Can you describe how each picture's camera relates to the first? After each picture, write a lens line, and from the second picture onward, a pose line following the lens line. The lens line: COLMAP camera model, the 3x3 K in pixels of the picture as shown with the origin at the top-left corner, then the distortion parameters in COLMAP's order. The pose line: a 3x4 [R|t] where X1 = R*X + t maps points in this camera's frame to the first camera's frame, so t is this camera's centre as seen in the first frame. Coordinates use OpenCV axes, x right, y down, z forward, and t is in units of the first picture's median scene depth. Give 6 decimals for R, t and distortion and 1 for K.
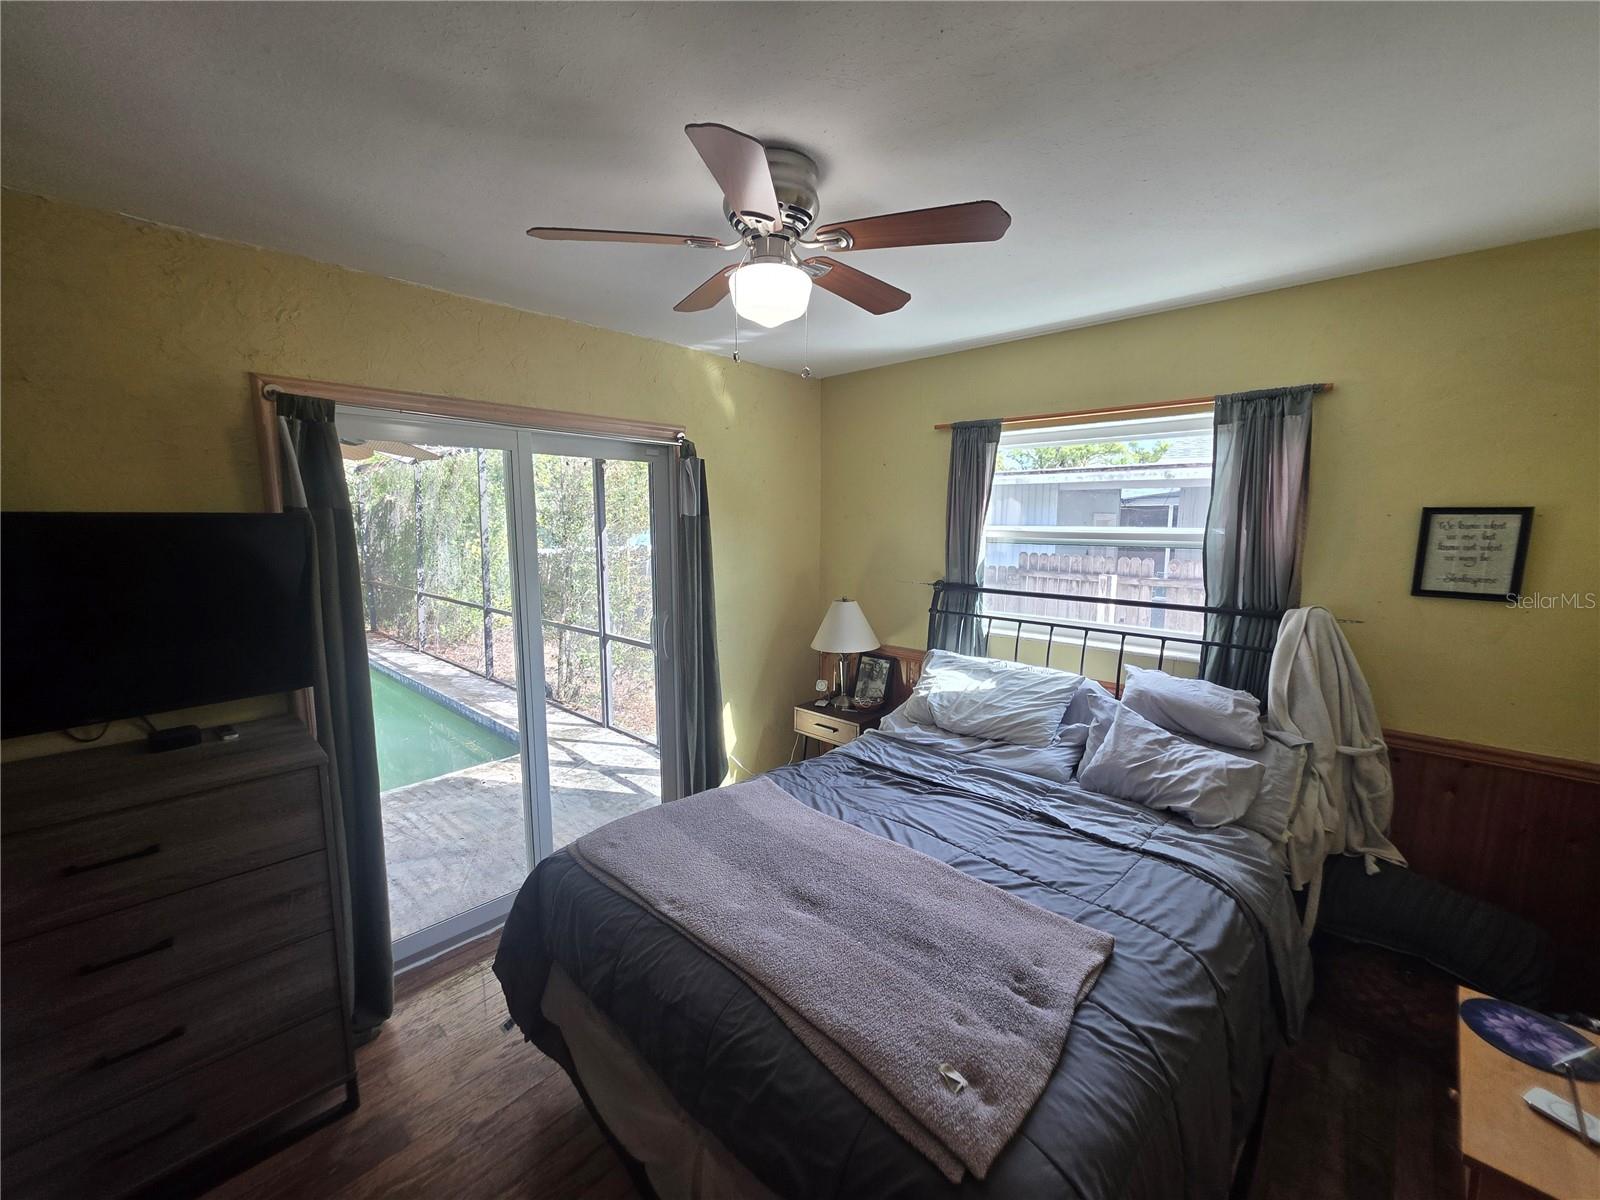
lens RADIAL K [[640.2, 0, 799.3], [0, 640.2, 603.2], [0, 0, 1]] dist [0.001594, -0.000666]
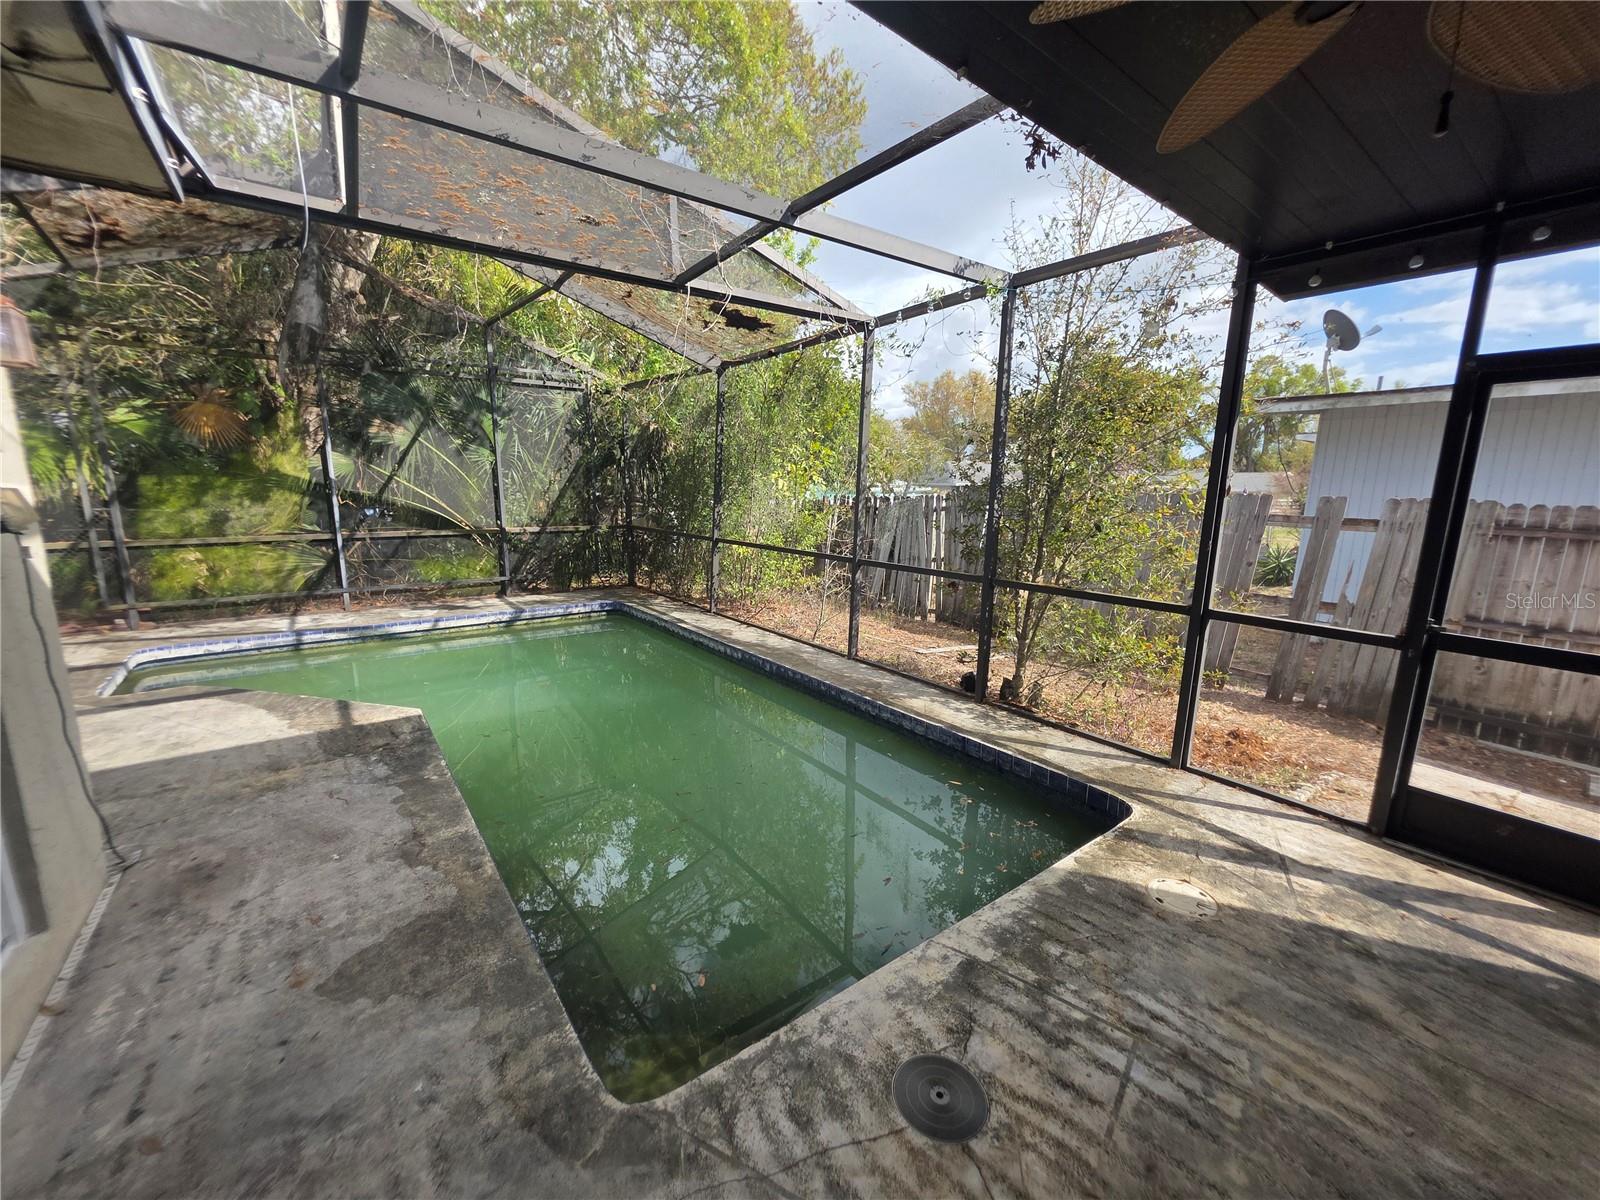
lens RADIAL K [[640.2, 0, 800.4], [0, 640.2, 598.3], [0, 0, 1]] dist [0.001594, -0.000666]
pose [[0.985561, 0.045259, -0.163161, -0.560177], [-0.037456, 0.998017, 0.050590, 0.021454], [0.165127, -0.043749, 0.985302, 0.370503]]
